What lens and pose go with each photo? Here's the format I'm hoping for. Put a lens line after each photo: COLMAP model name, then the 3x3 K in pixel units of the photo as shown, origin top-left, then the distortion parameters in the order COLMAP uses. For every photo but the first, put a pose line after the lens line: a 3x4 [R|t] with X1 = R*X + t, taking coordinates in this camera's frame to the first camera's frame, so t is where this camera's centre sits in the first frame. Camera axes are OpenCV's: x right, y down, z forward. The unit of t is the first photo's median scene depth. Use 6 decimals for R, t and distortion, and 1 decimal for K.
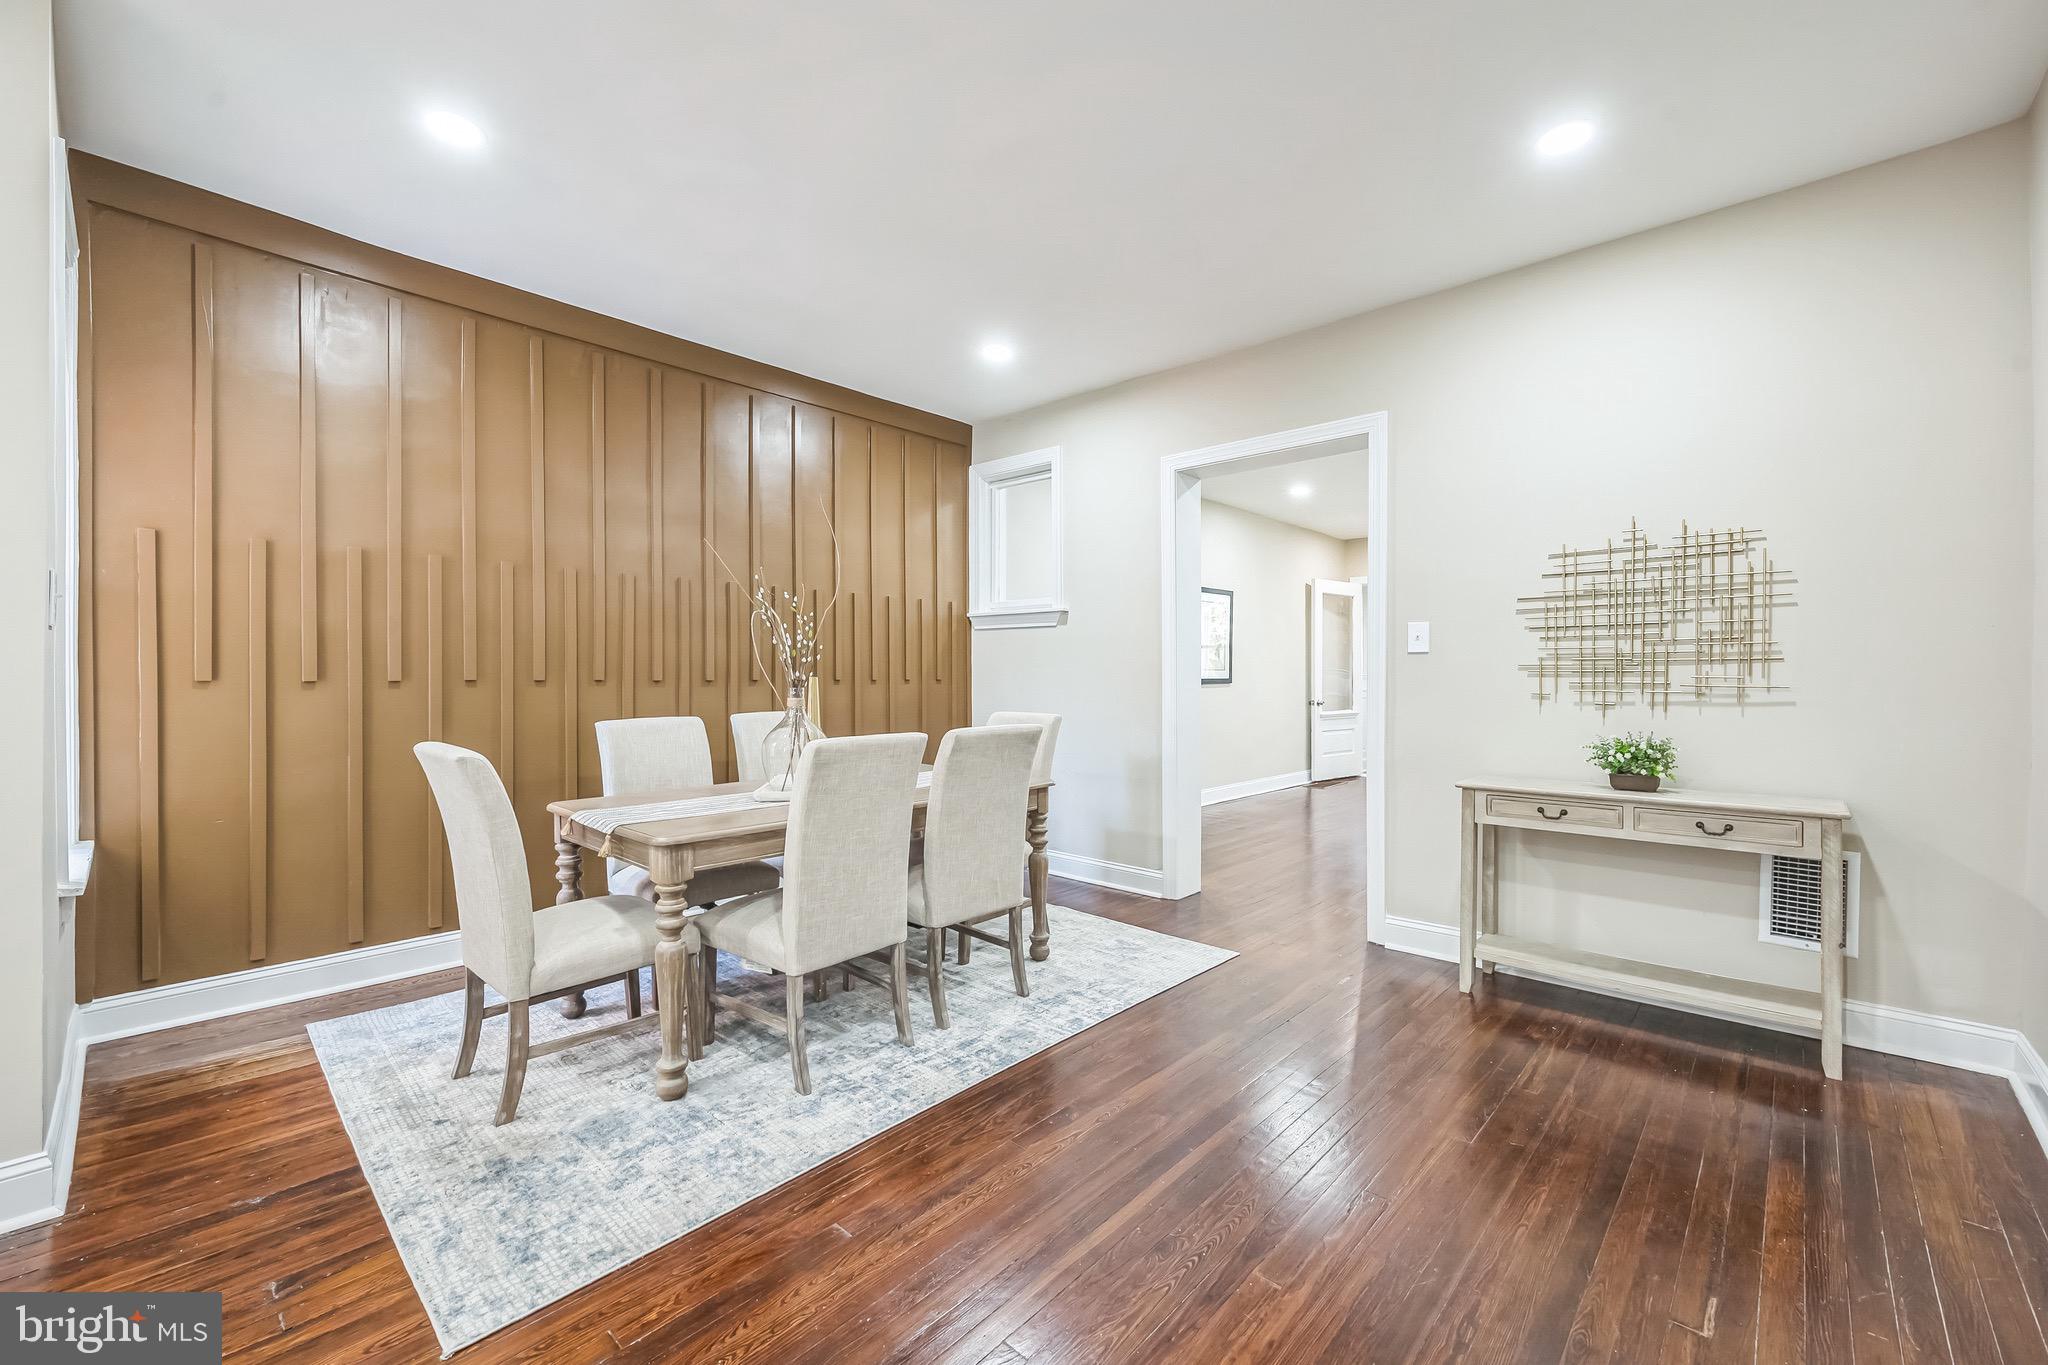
lens RADIAL K [[829.0, 0, 1041.7], [0, 829.0, 678.8], [0, 0, 1]] dist [-0.007076, -0.000271]
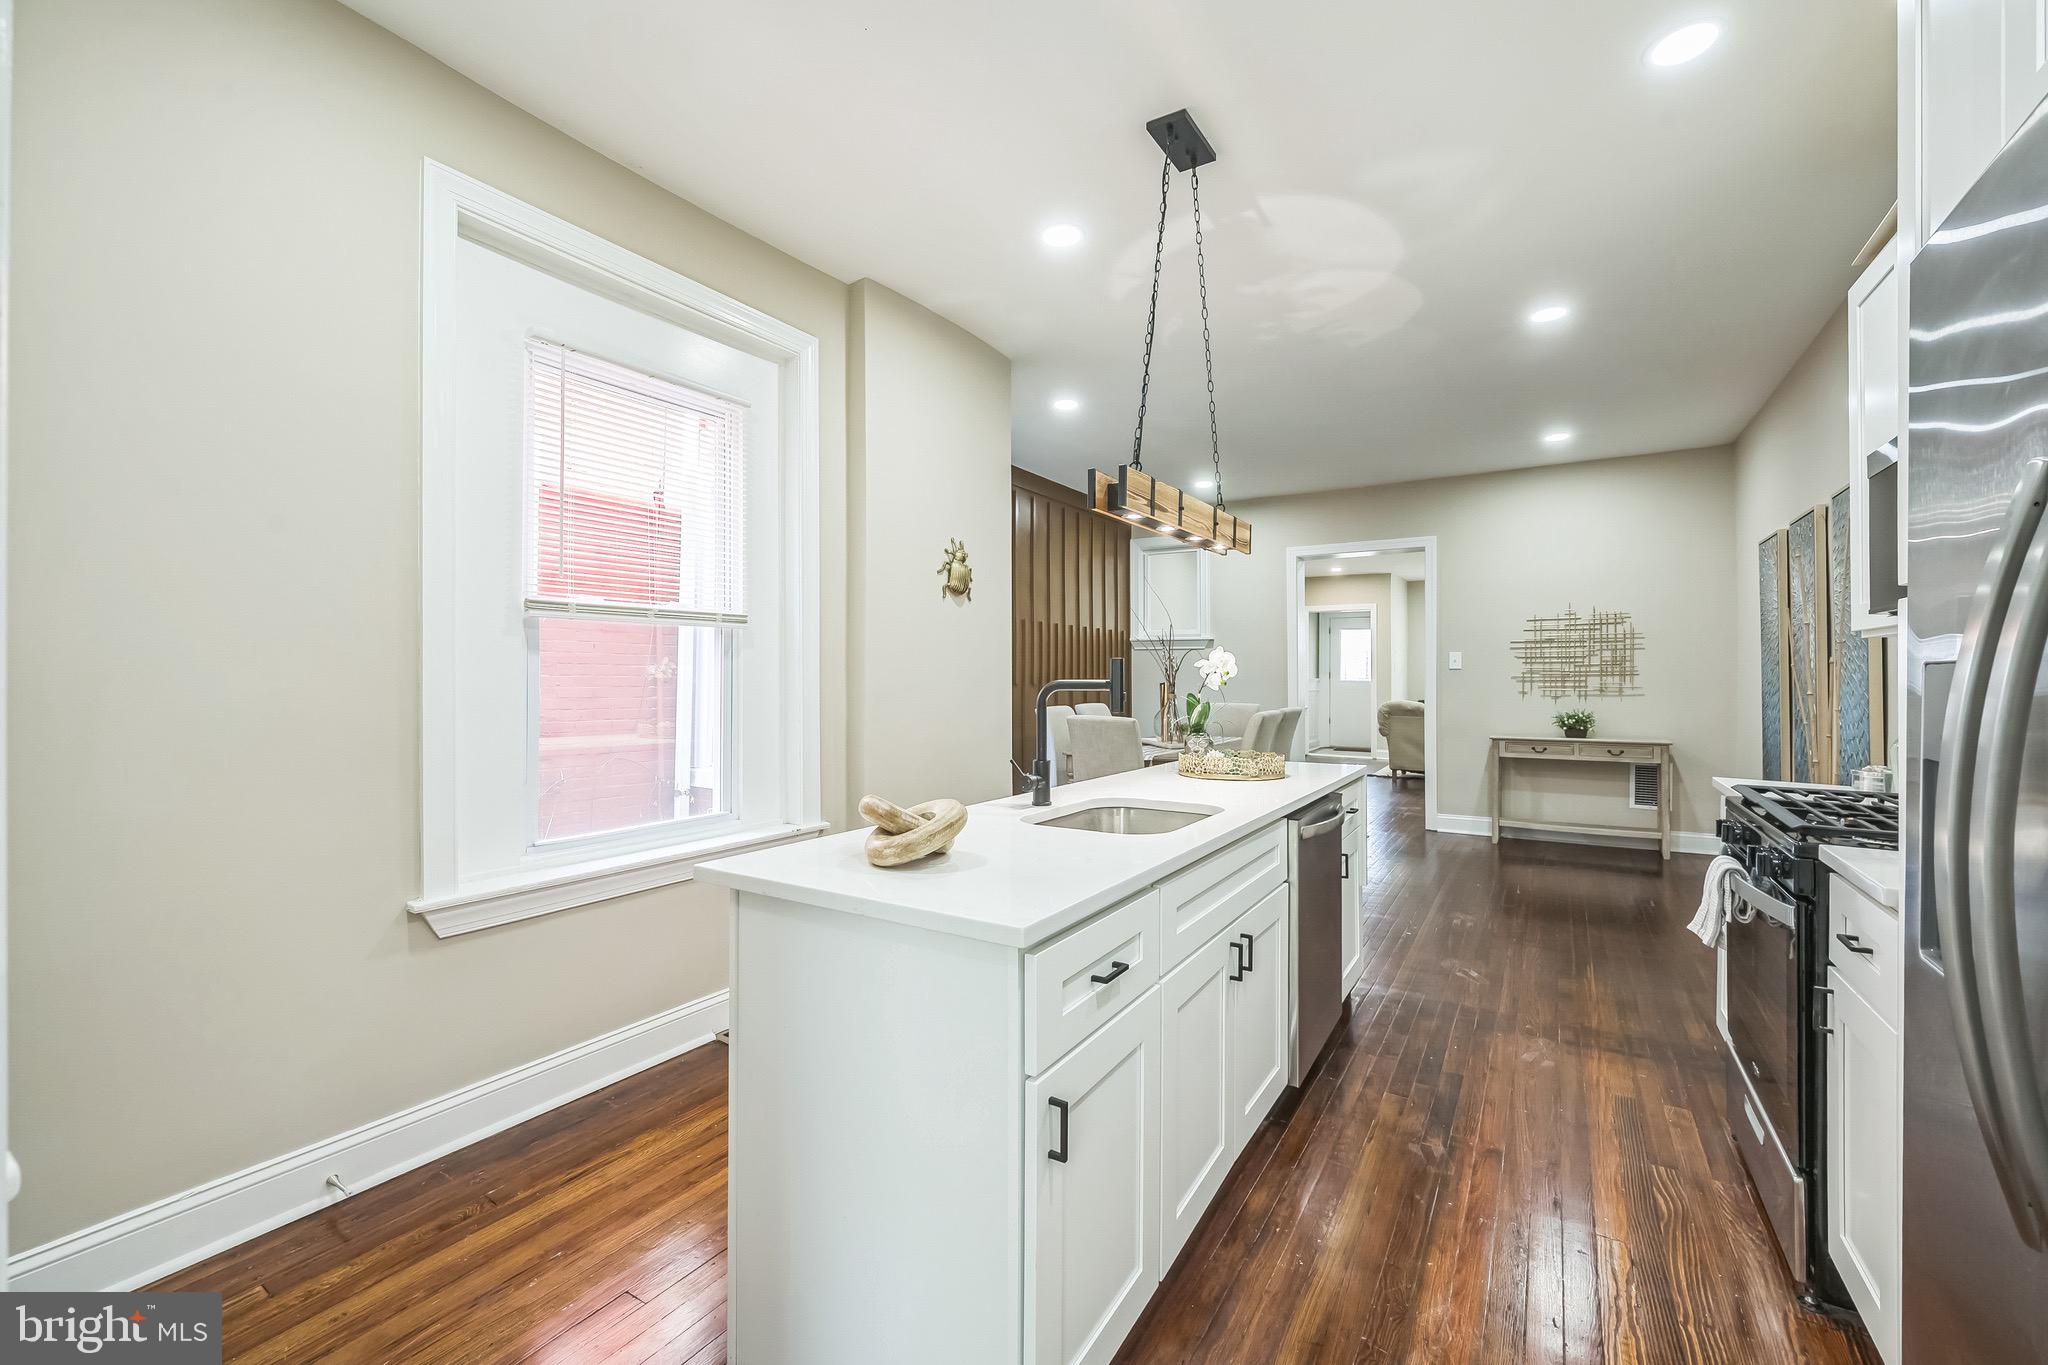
lens RADIAL K [[836.0, 0, 1022.0], [0, 836.0, 672.1], [0, 0, 1]] dist [-0.002766, -0.000125]
pose [[0.984523, 0.001557, 0.175249, -0.989845], [0.000225, 0.999948, -0.010152, -0.007811], [-0.175255, 0.010034, 0.984472, -0.797644]]
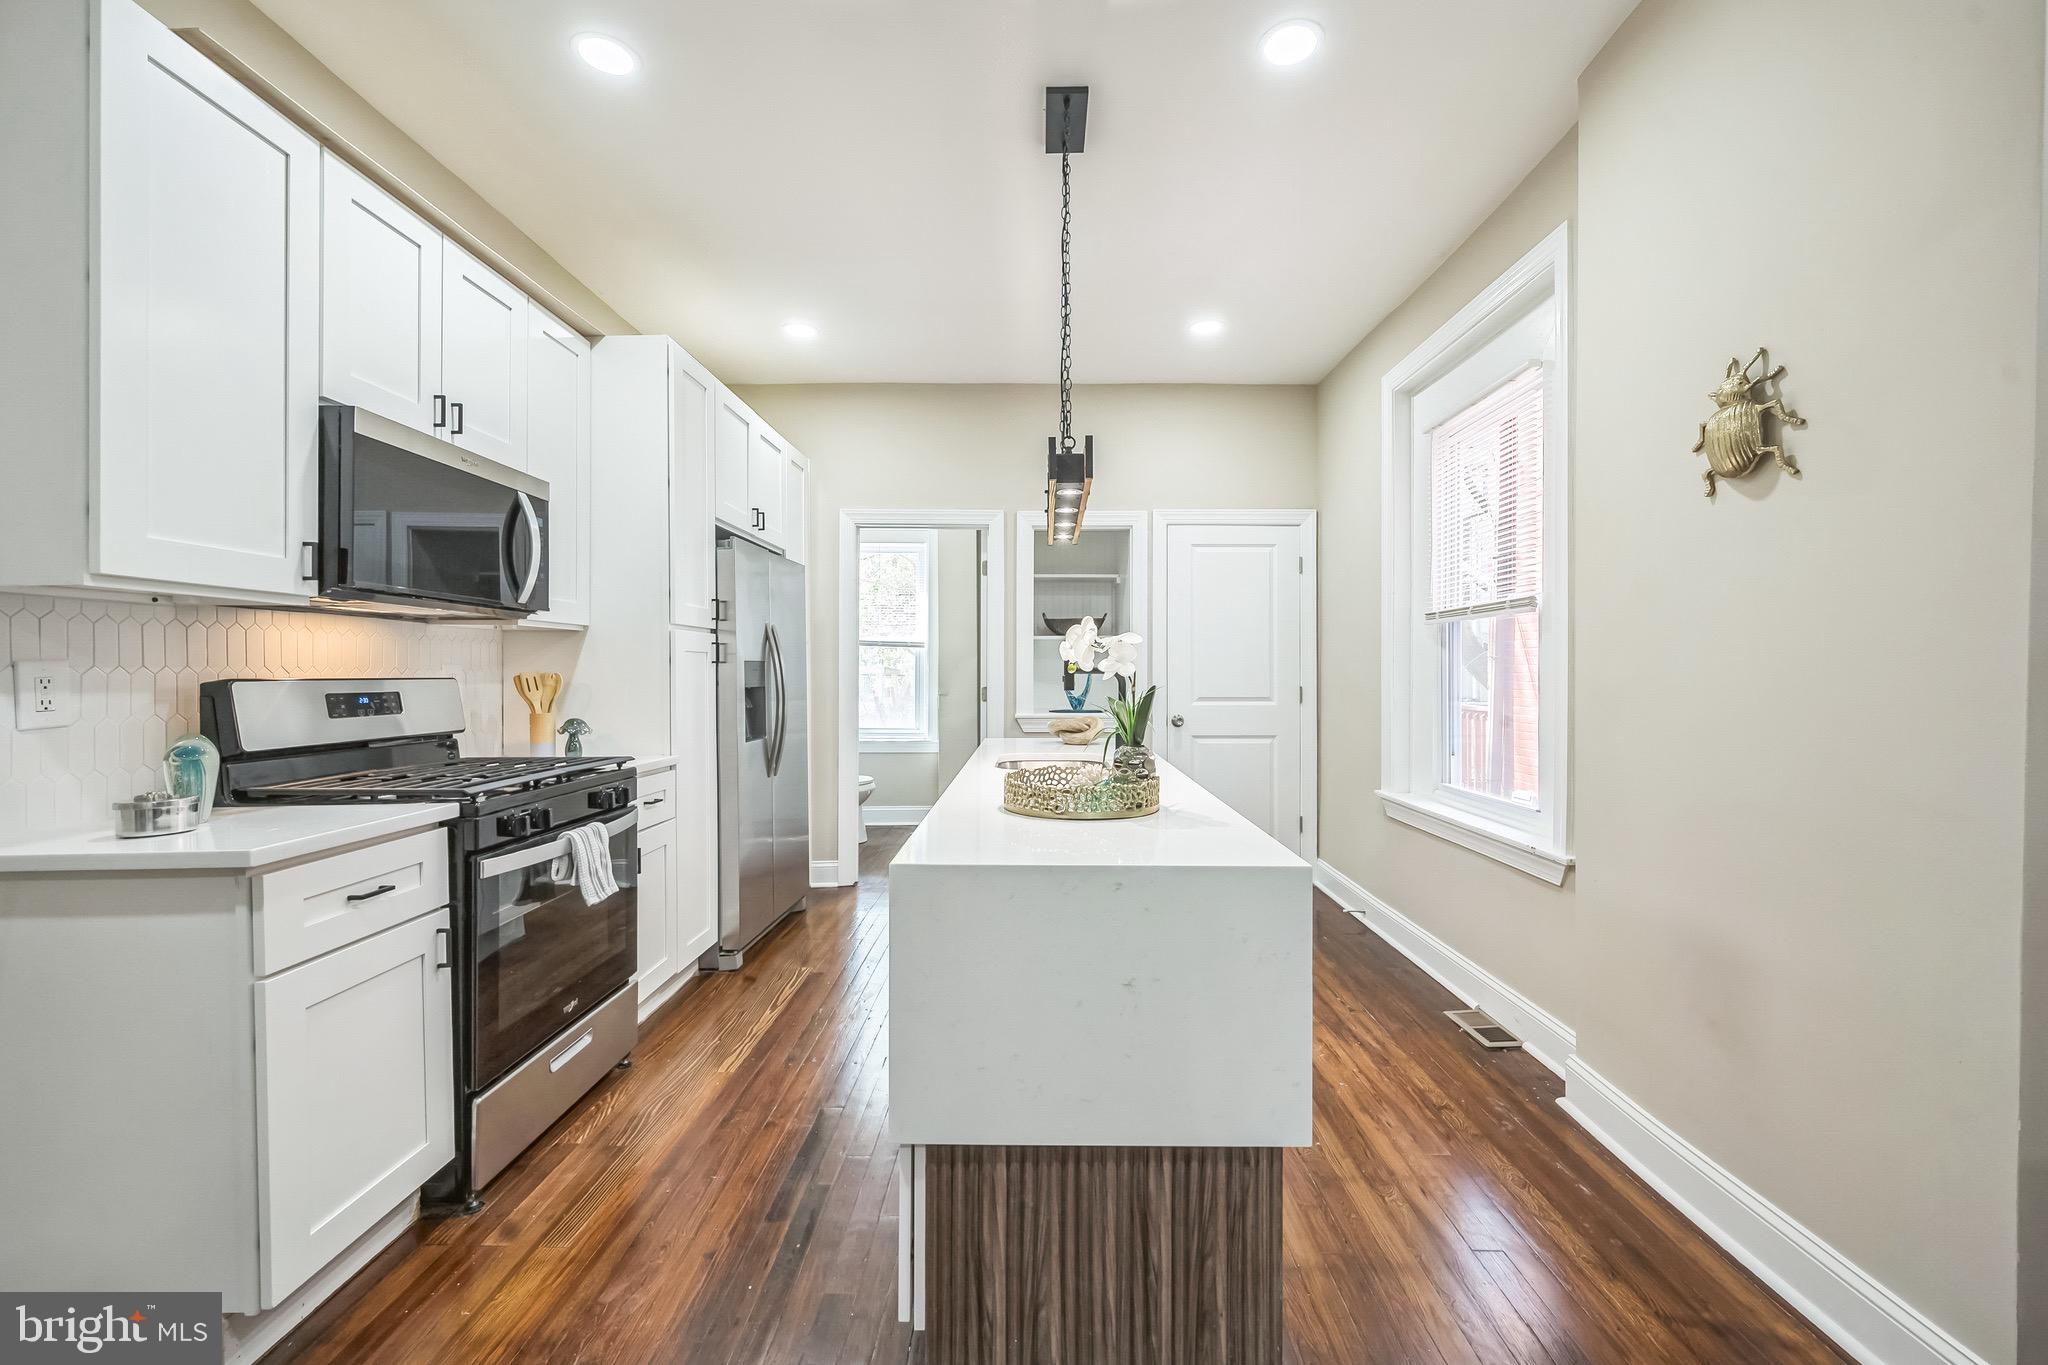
lens RADIAL K [[836.0, 0, 1022.0], [0, 836.0, 672.1], [0, 0, 1]] dist [-0.002766, -0.000125]
pose [[-0.750671, -0.000212, -0.660676, -0.109586], [-0.005153, 0.999971, 0.005534, -0.006550], [0.660656, 0.007558, -0.750651, 0.584758]]
